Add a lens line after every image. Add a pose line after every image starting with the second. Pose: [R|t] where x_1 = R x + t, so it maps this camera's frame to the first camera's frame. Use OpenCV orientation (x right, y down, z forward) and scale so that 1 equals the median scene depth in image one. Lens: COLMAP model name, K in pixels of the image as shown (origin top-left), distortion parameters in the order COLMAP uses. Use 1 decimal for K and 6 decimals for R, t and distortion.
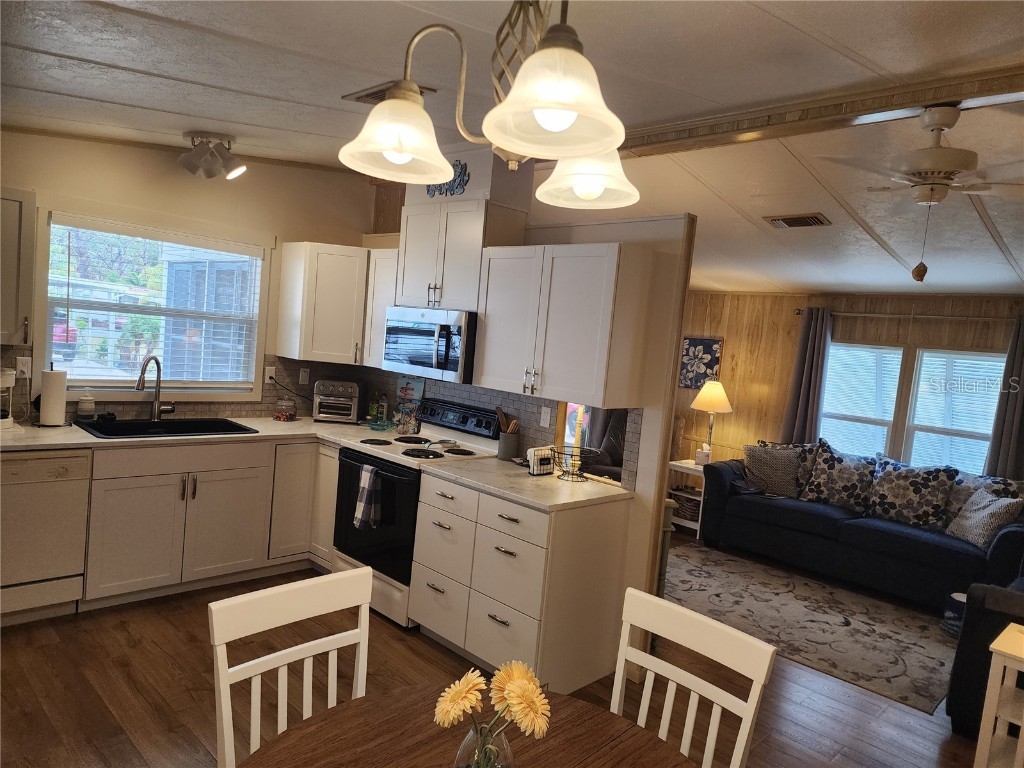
lens RADIAL K [[679.5, 0, 522.7], [0, 679.5, 385.7], [0, 0, 1]] dist [0.102116, -0.106938]
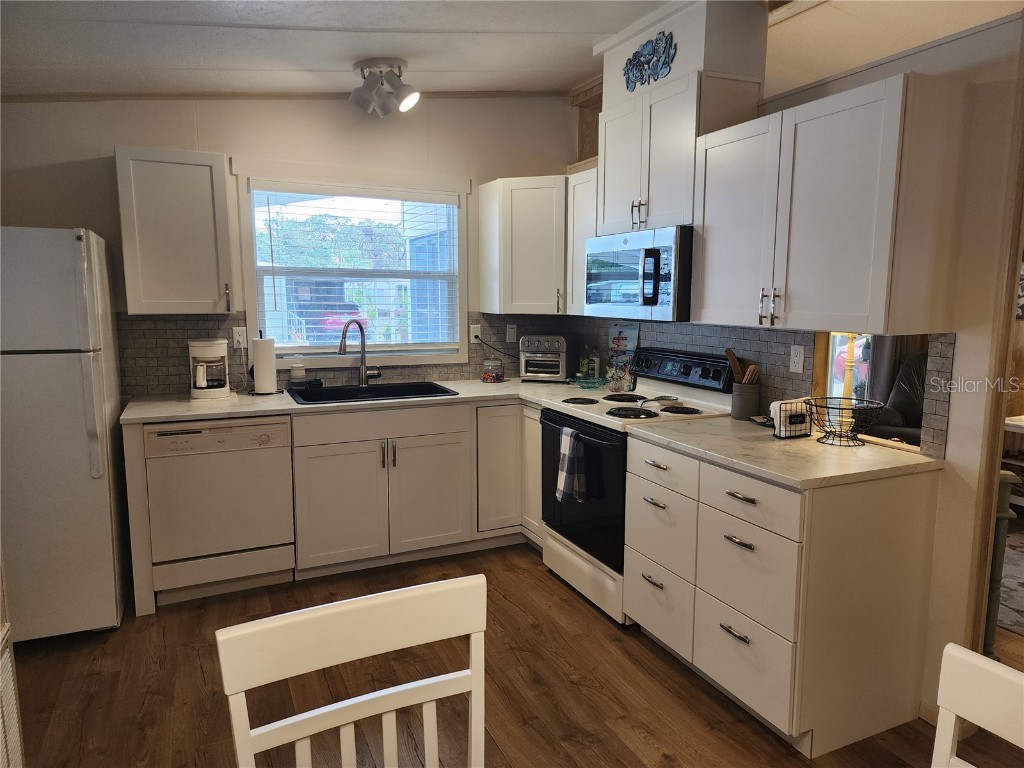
lens RADIAL K [[679.5, 0, 522.7], [0, 679.5, 385.7], [0, 0, 1]] dist [0.102116, -0.106938]
pose [[0.930968, -0.041850, -0.362695, 0.027030], [0.058909, 0.997611, 0.036097, 0.031076], [0.360318, -0.054971, 0.931209, 0.206333]]
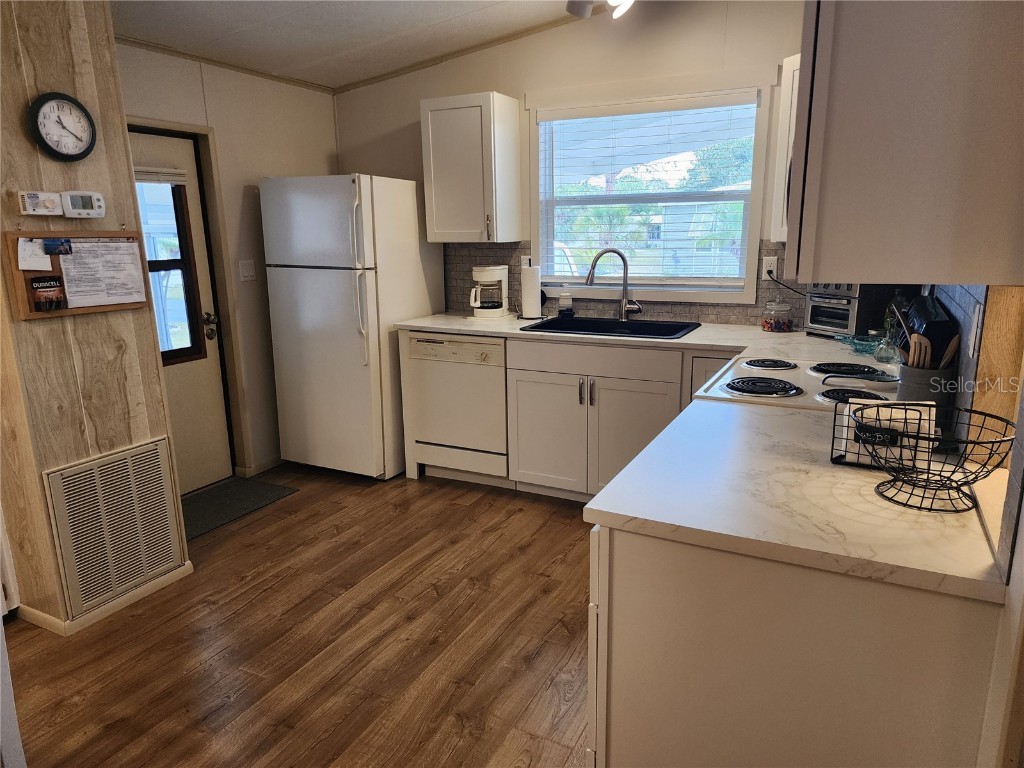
lens RADIAL K [[679.5, 0, 522.7], [0, 679.5, 385.7], [0, 0, 1]] dist [0.102116, -0.106938]
pose [[0.298821, 0.116123, -0.947218, 0.332495], [-0.027806, 0.993207, 0.112989, 0.041284], [0.953904, -0.007425, 0.300020, 0.654274]]
